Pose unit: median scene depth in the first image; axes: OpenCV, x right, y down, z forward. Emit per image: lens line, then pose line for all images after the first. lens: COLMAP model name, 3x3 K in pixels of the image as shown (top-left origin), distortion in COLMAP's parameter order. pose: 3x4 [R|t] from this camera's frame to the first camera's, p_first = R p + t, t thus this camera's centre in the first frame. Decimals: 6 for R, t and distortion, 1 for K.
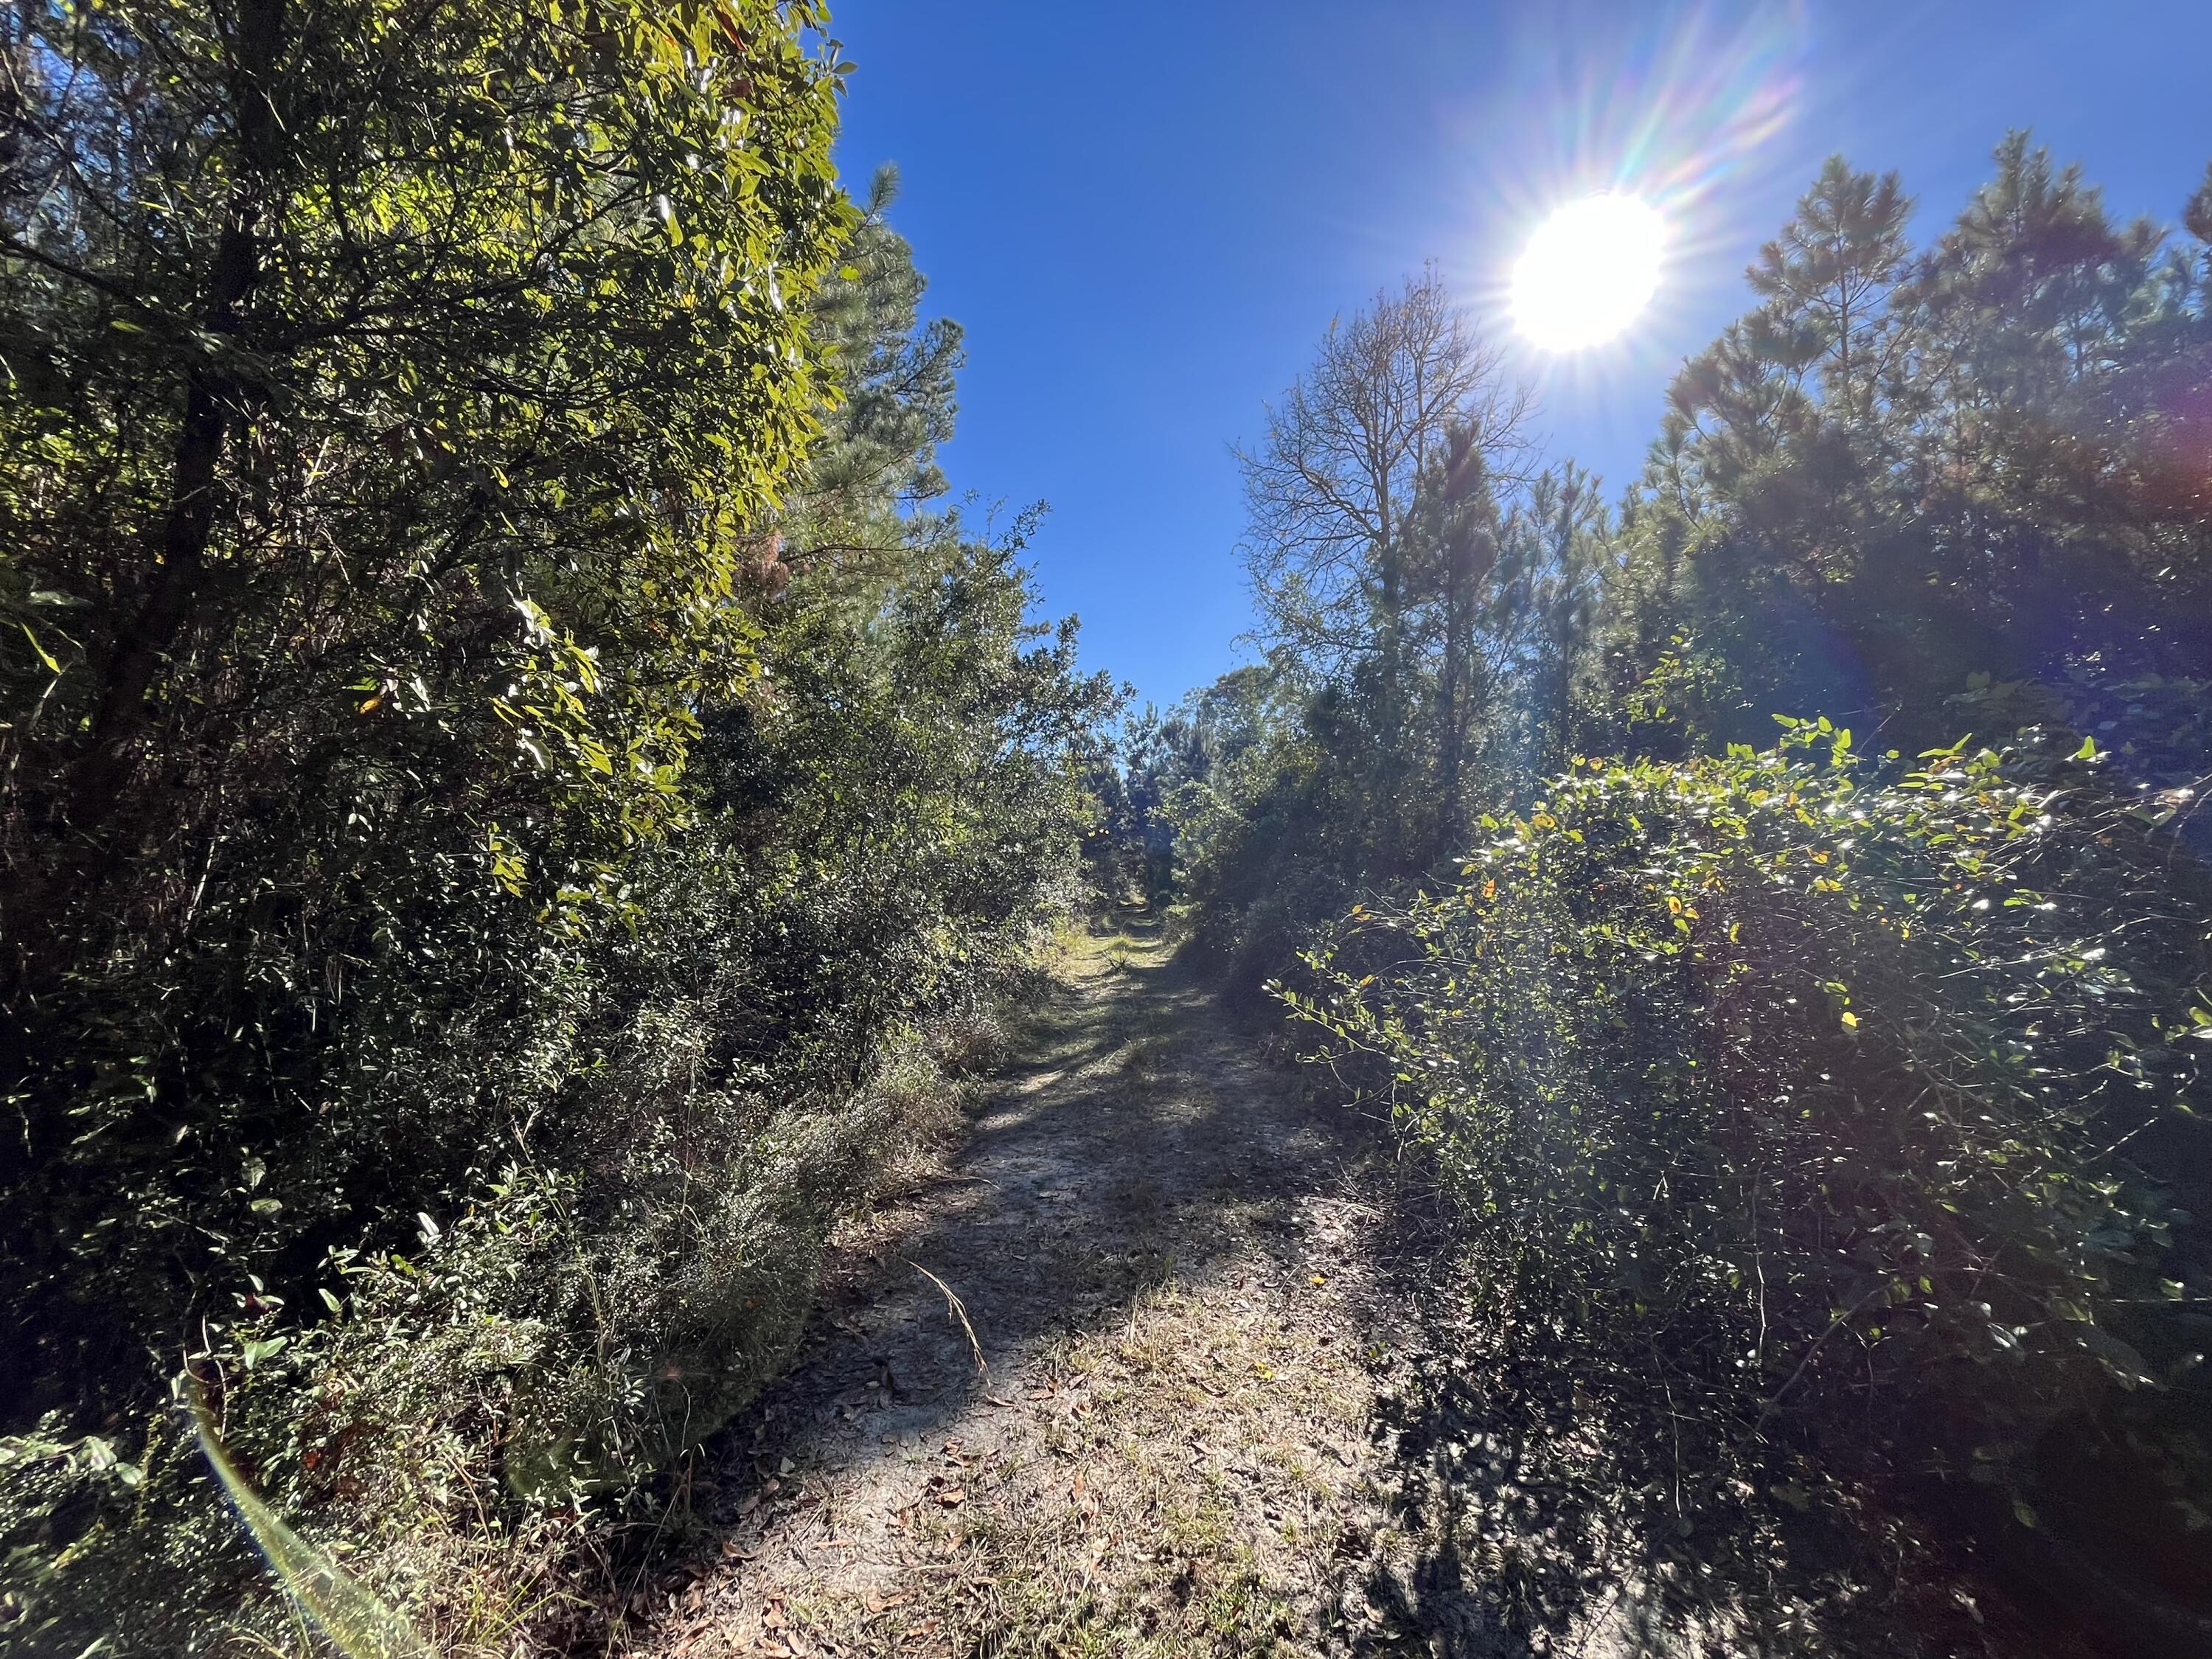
lens RADIAL K [[890.0, 0, 1108.4], [0, 890.0, 828.1], [0, 0, 1]] dist [-0.001681, 0.000117]
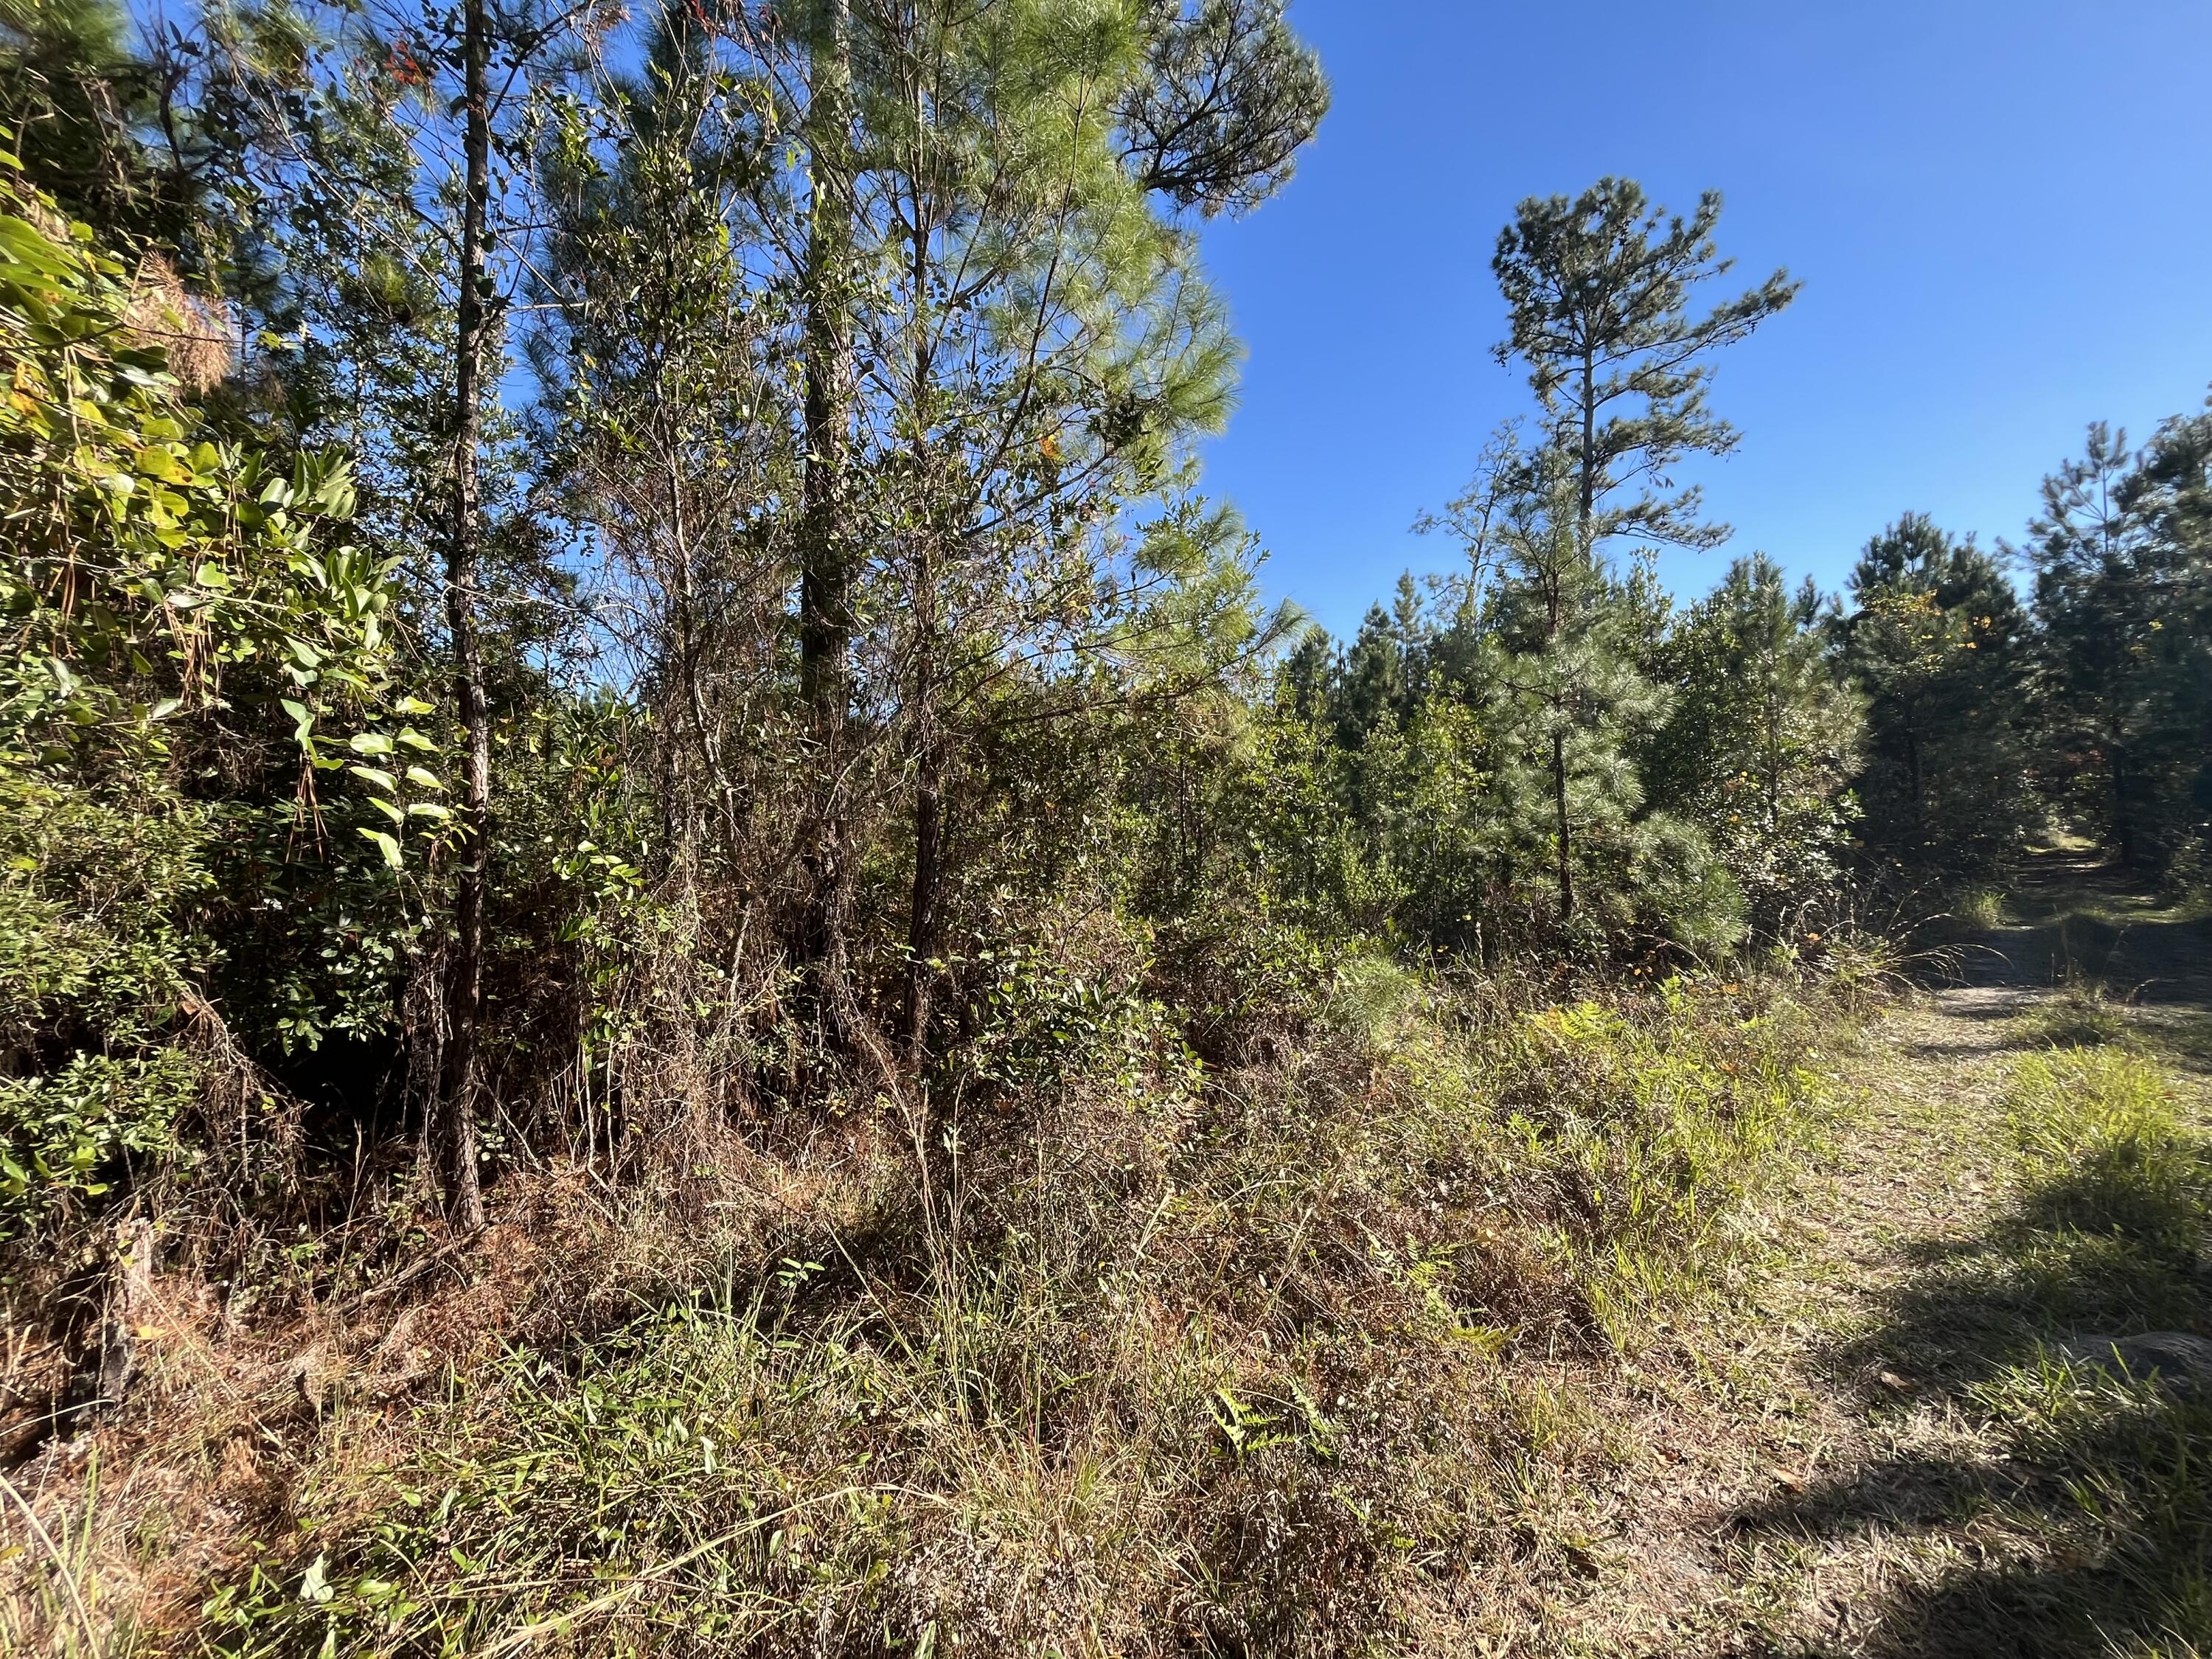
lens RADIAL K [[890.0, 0, 1103.3], [0, 890.0, 821.1], [0, 0, 1]] dist [-0.001681, 0.000117]
pose [[0.706577, -0.040995, -0.706448, -0.001113], [0.074468, 0.997085, 0.016621, 0.025199], [0.703707, -0.064352, 0.707570, 0.356852]]
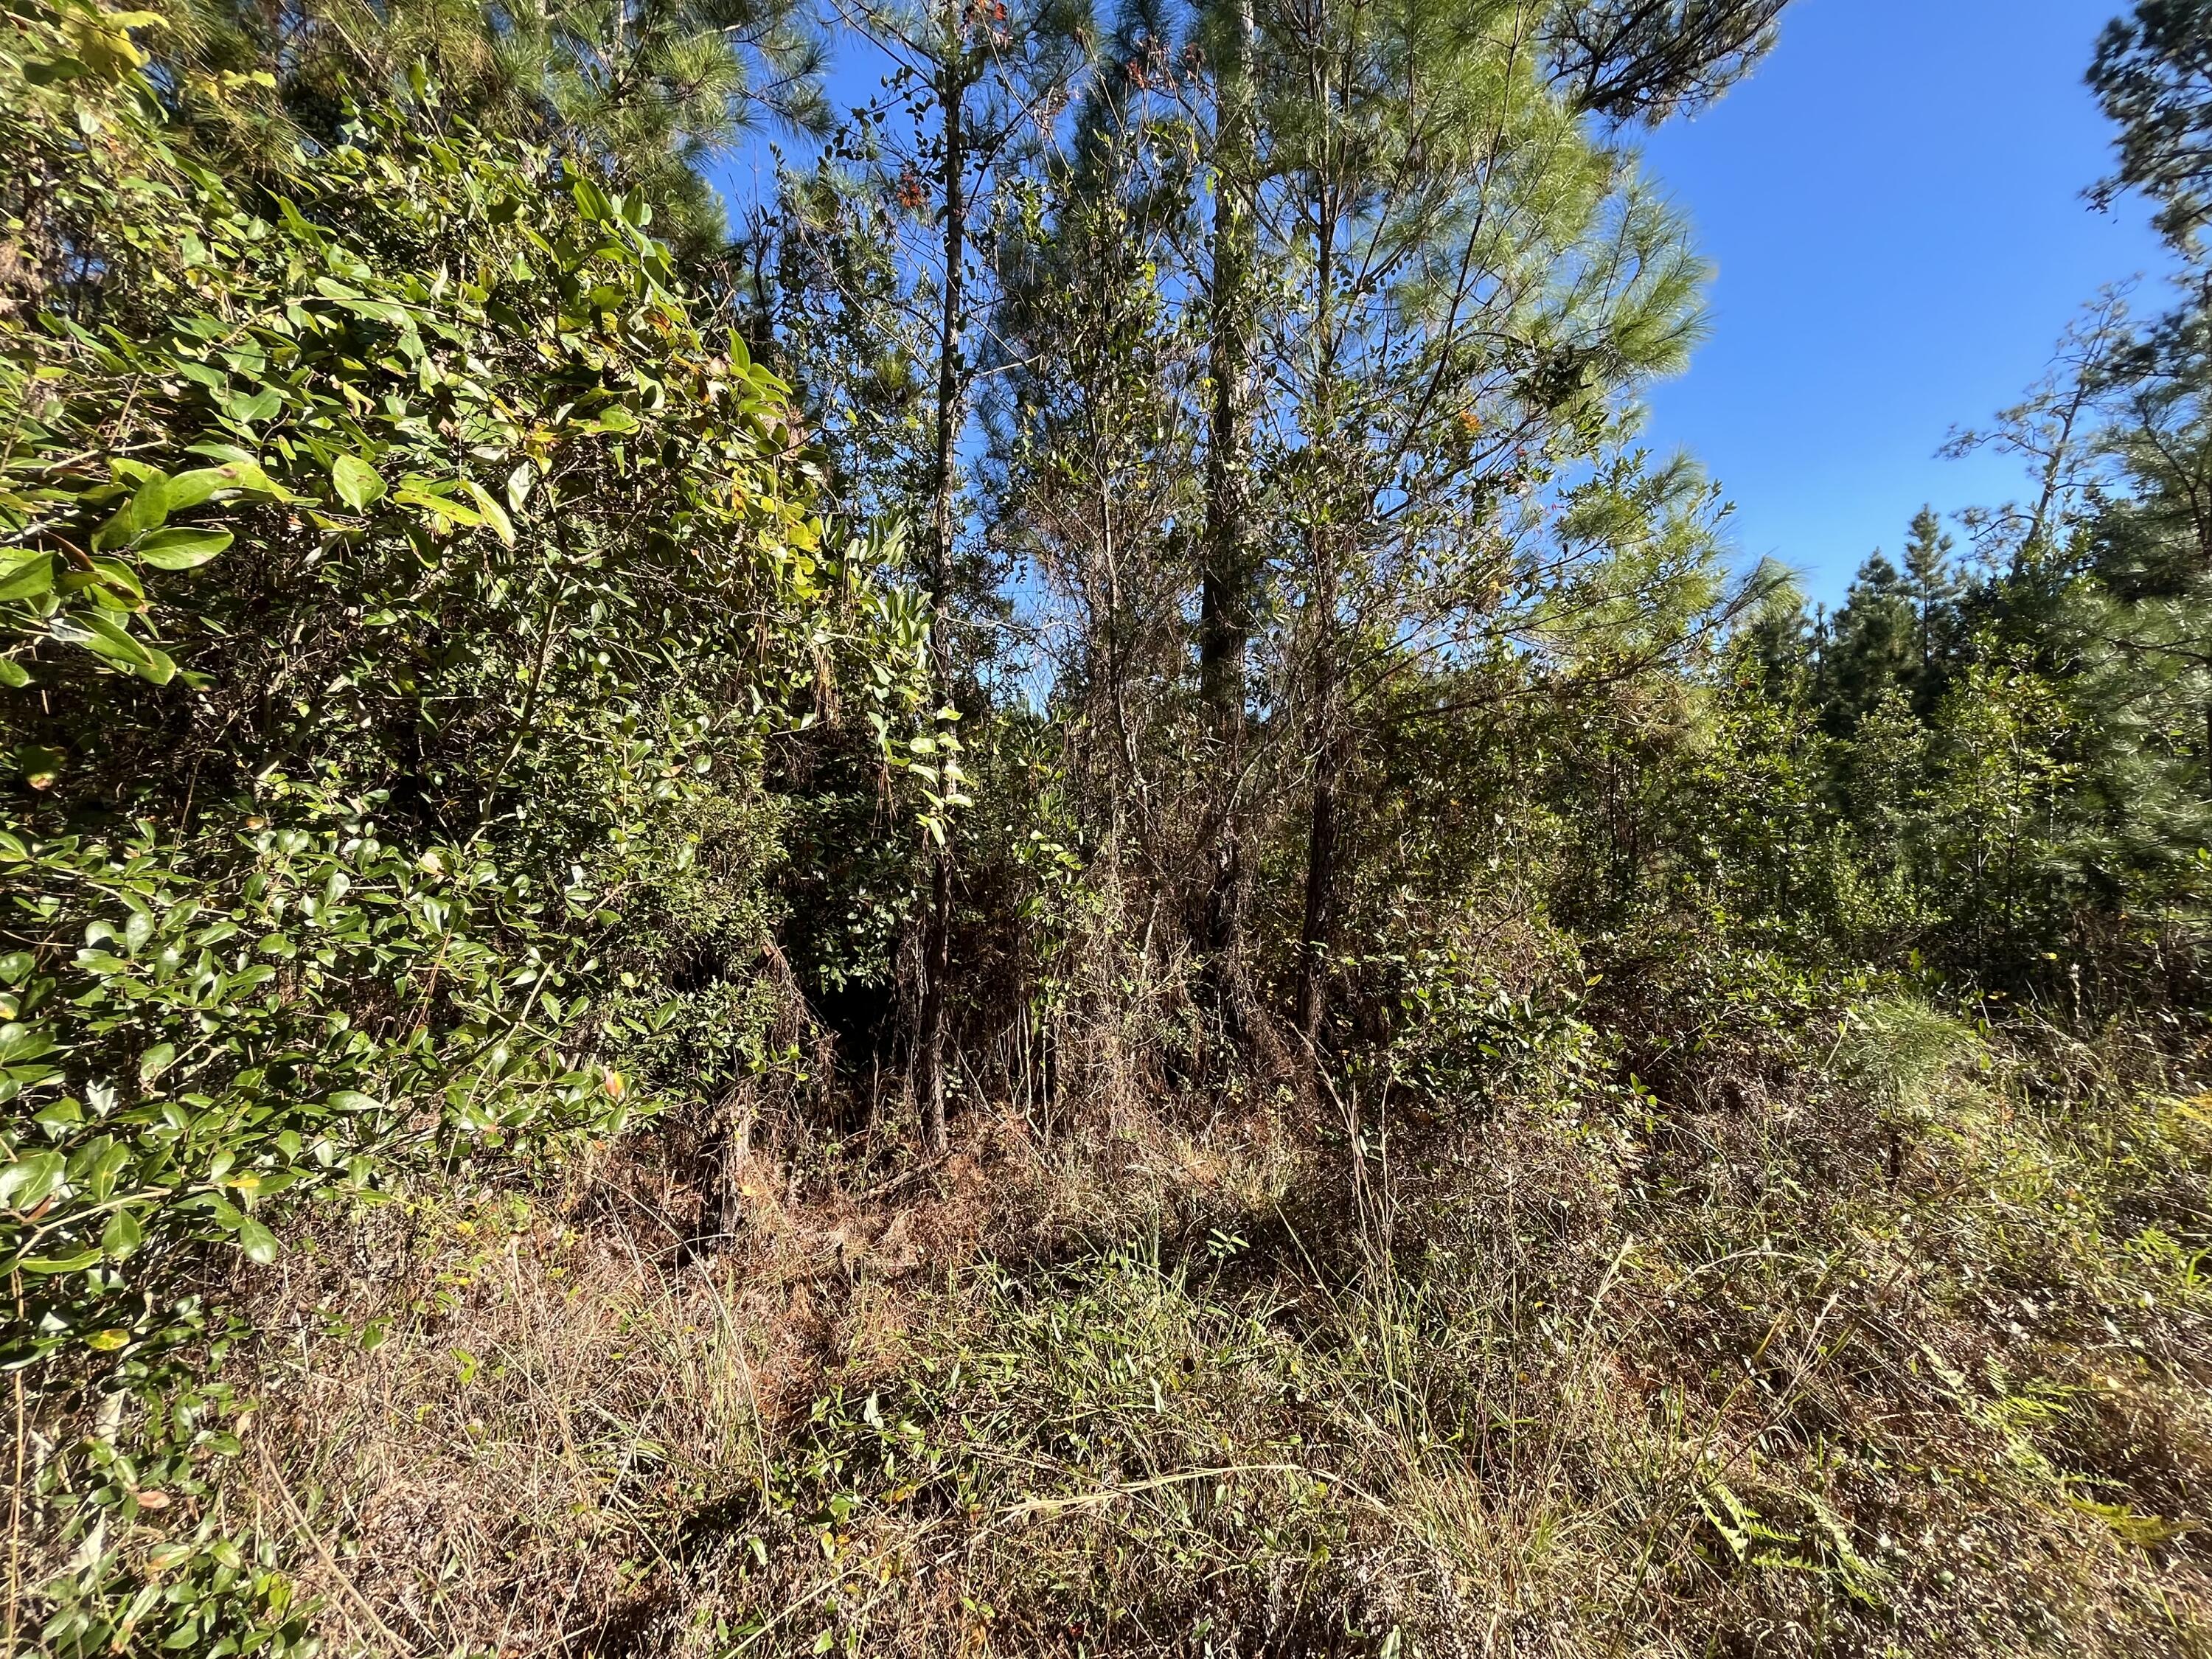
lens RADIAL K [[890.0, 0, 1105.9], [0, 890.0, 821.5], [0, 0, 1]] dist [-0.001681, 0.000117]
pose [[0.366306, -0.030644, -0.929990, -0.002500], [0.060286, 0.998139, -0.009144, 0.025194], [0.928540, -0.052715, 0.367472, 0.354321]]
